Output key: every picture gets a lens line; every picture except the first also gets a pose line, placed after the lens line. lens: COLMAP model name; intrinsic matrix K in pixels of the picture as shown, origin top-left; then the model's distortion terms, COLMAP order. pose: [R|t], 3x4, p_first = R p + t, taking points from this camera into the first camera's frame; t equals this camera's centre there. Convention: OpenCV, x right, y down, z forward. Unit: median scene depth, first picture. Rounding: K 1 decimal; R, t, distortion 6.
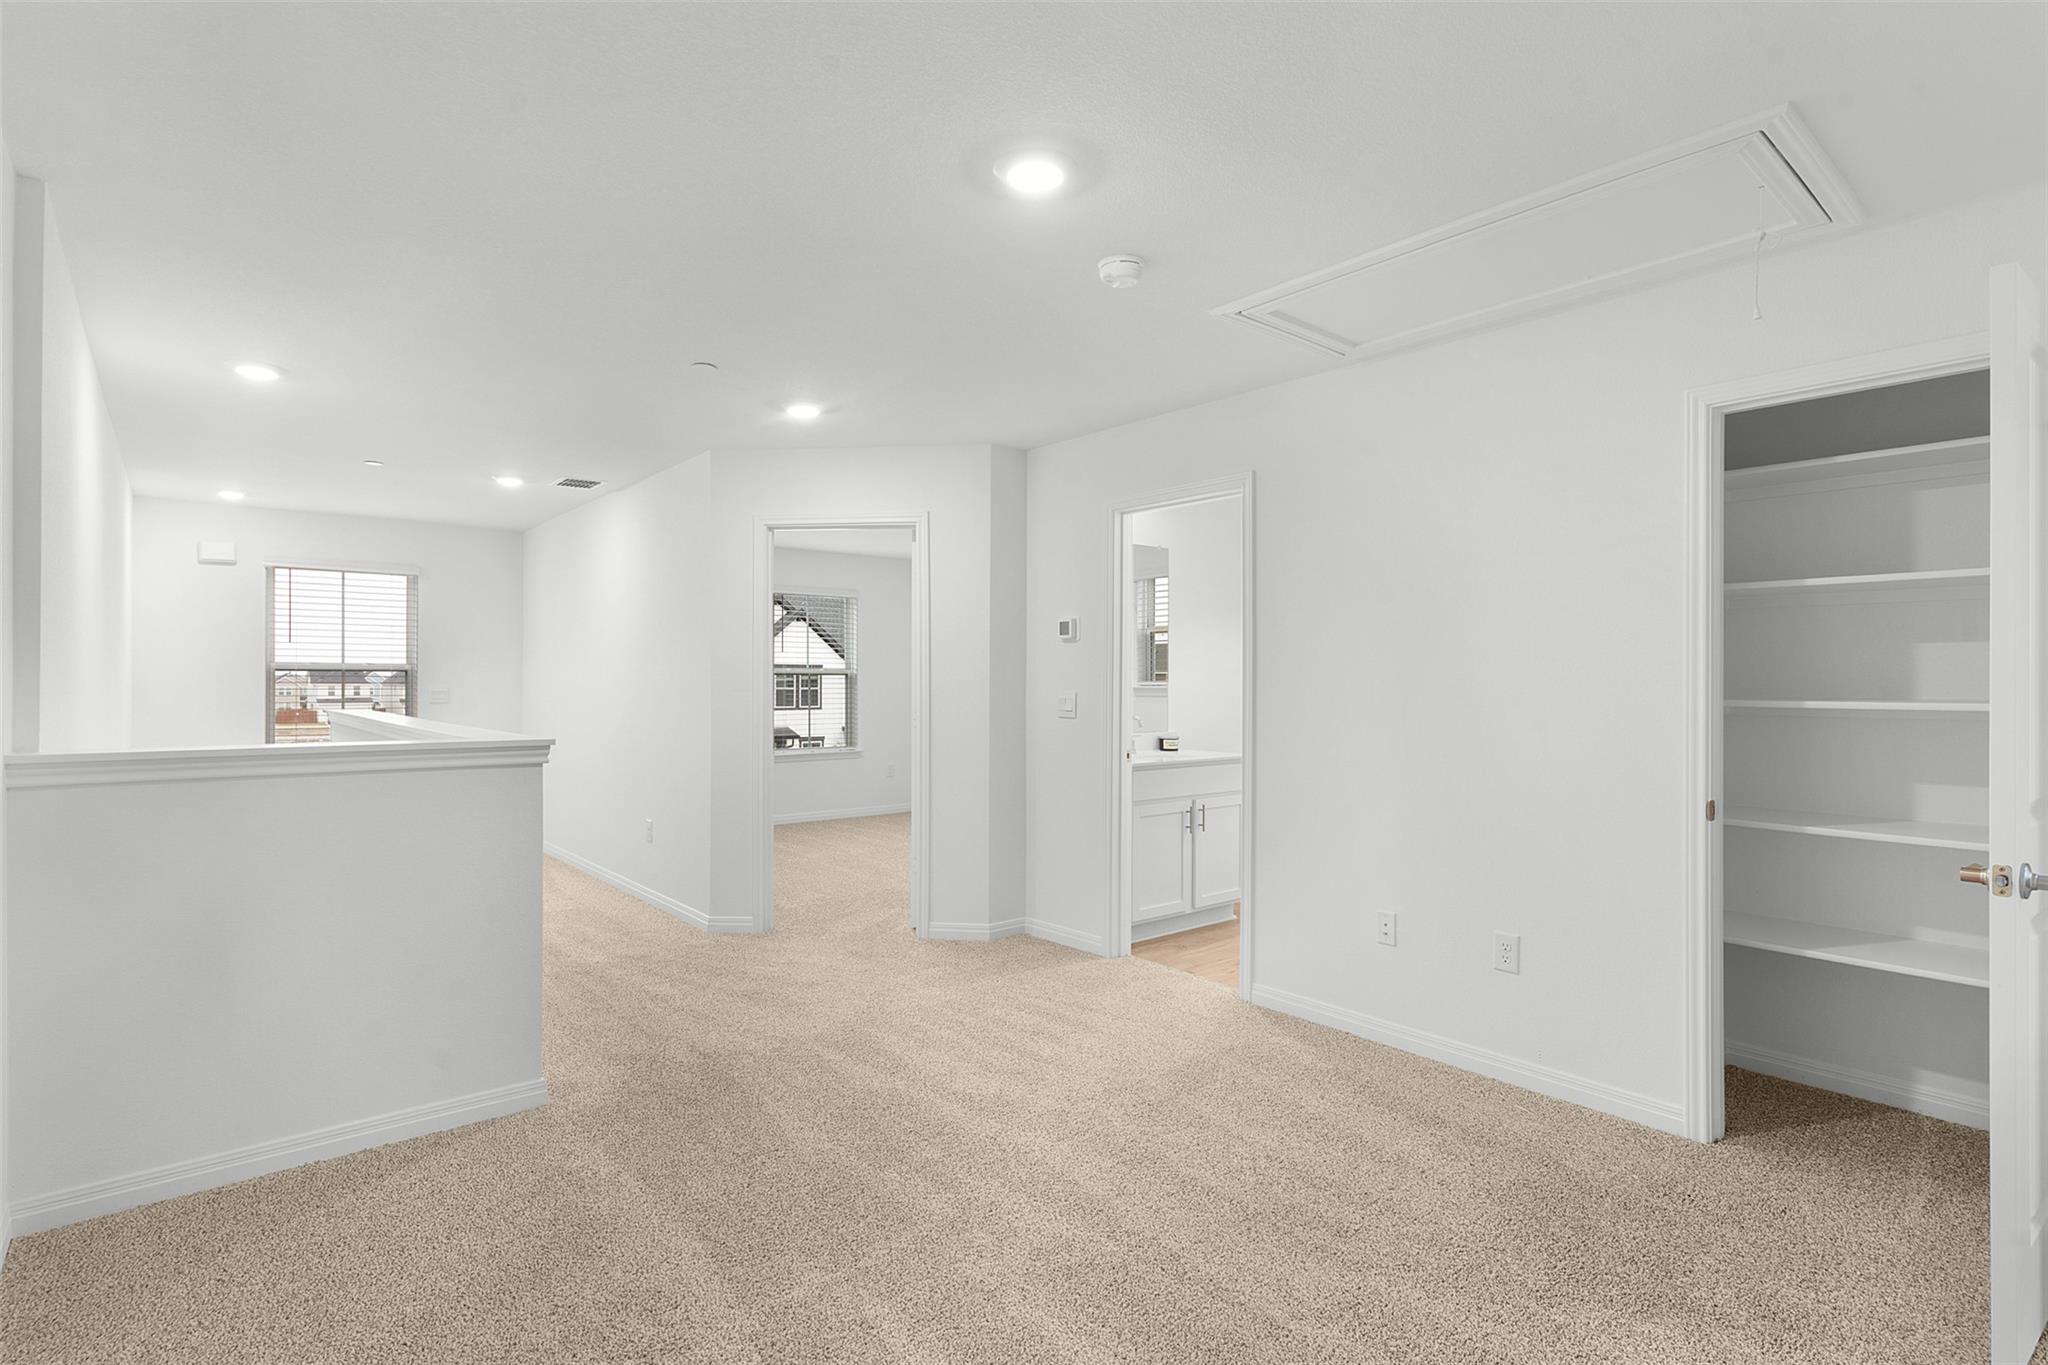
lens RADIAL K [[994.4, 0, 1021.4], [0, 994.4, 680.4], [0, 0, 1]] dist [-0.000733, -0.000057]
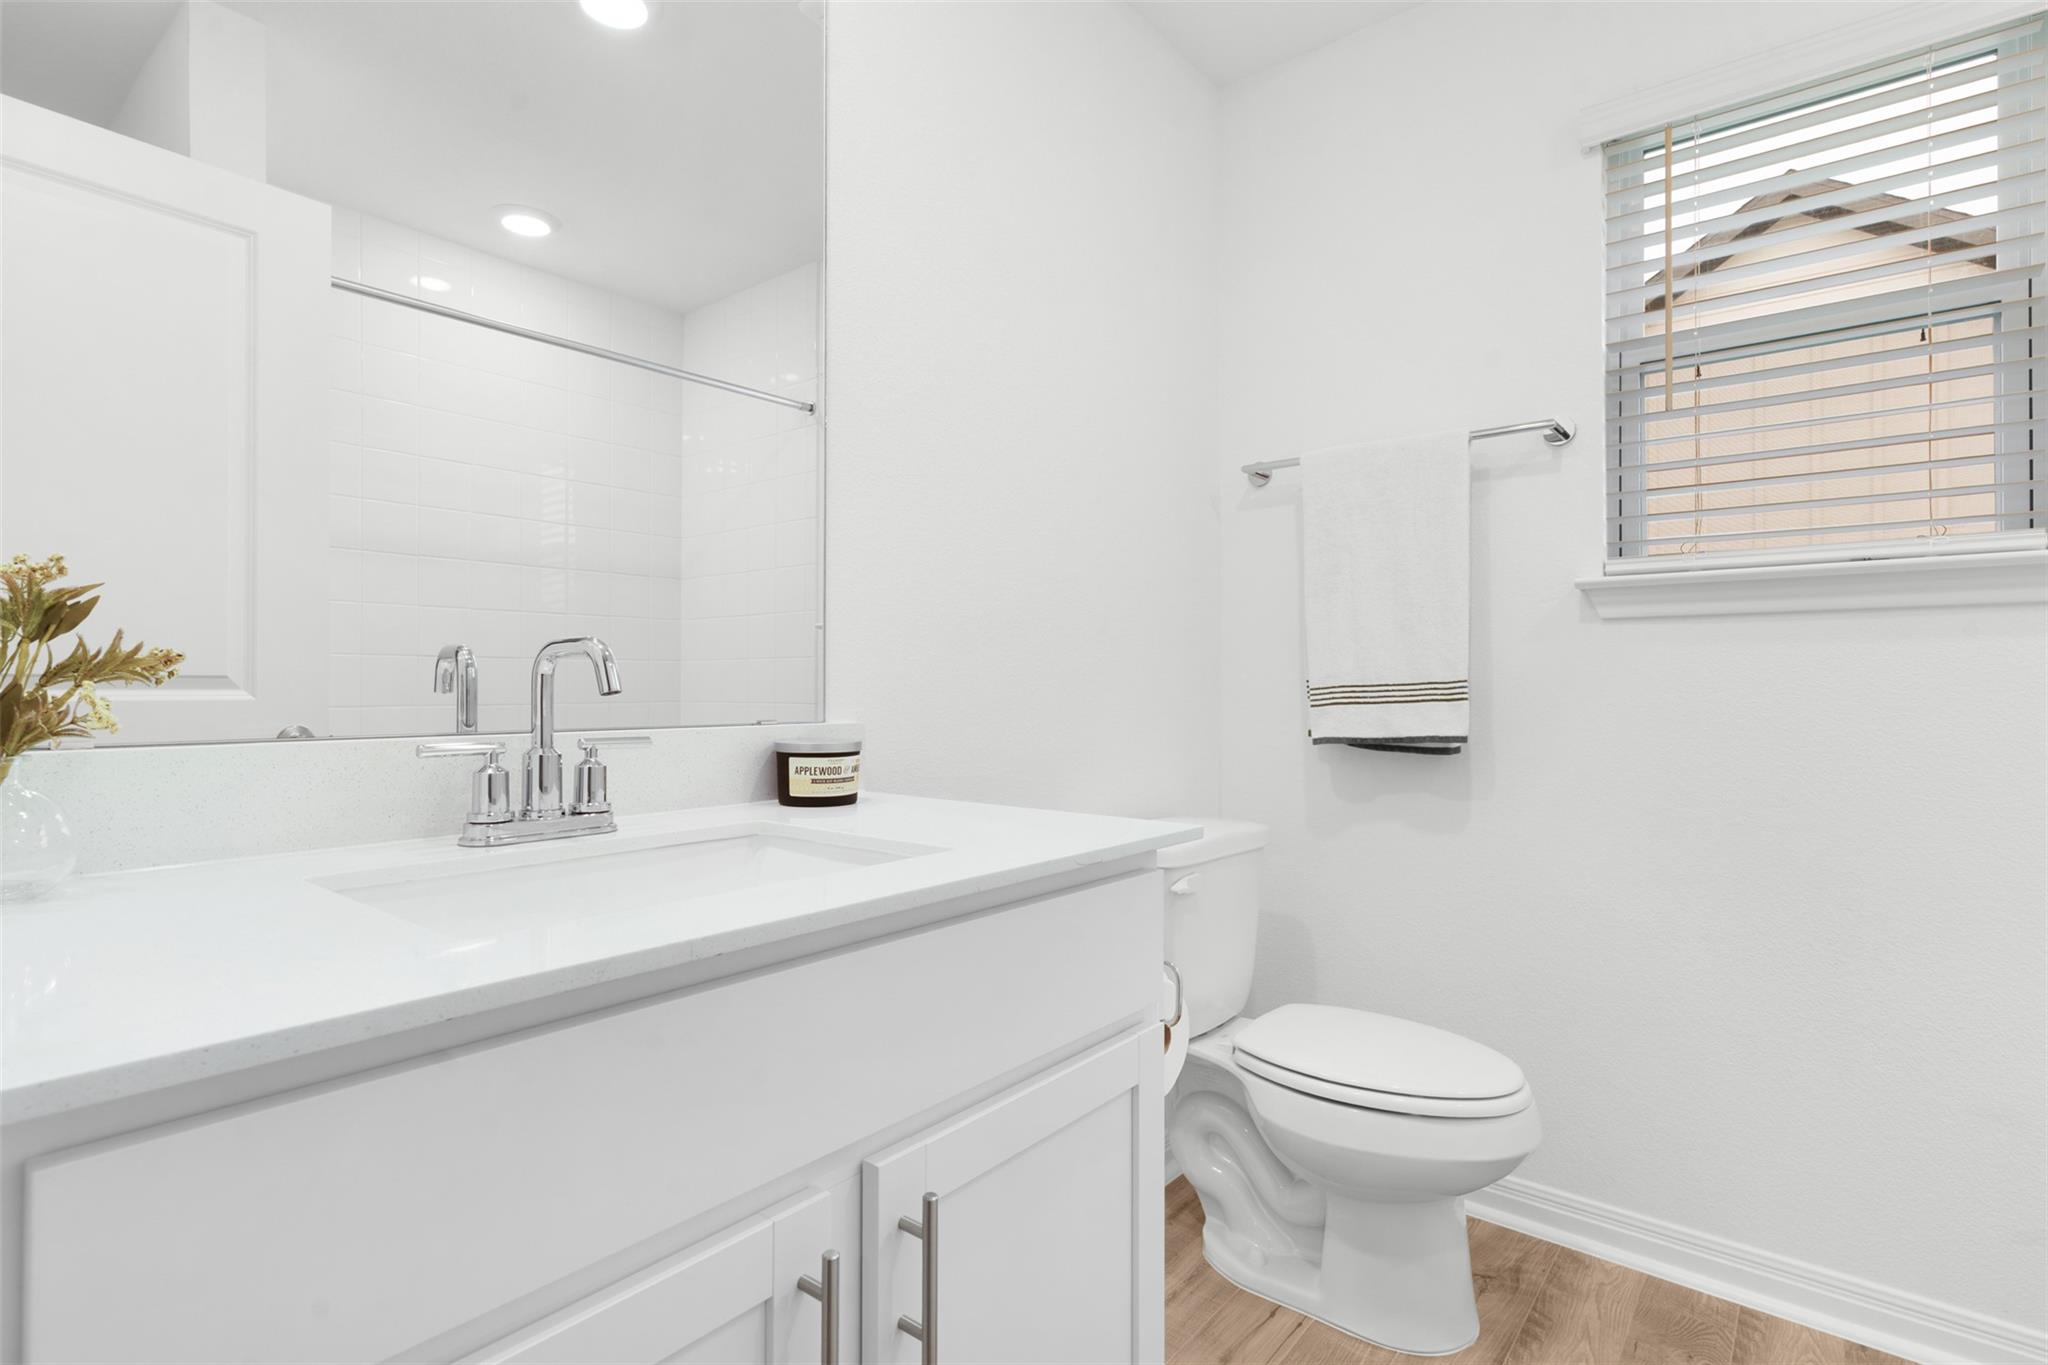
lens RADIAL K [[994.4, 0, 1027.1], [0, 994.4, 683.3], [0, 0, 1]] dist [-0.000733, -0.000057]
pose [[0.985408, 0.001516, 0.170203, 0.157160], [-0.000777, 0.999990, -0.004410, 0.044666], [-0.170208, 0.004213, 0.985399, 0.775430]]
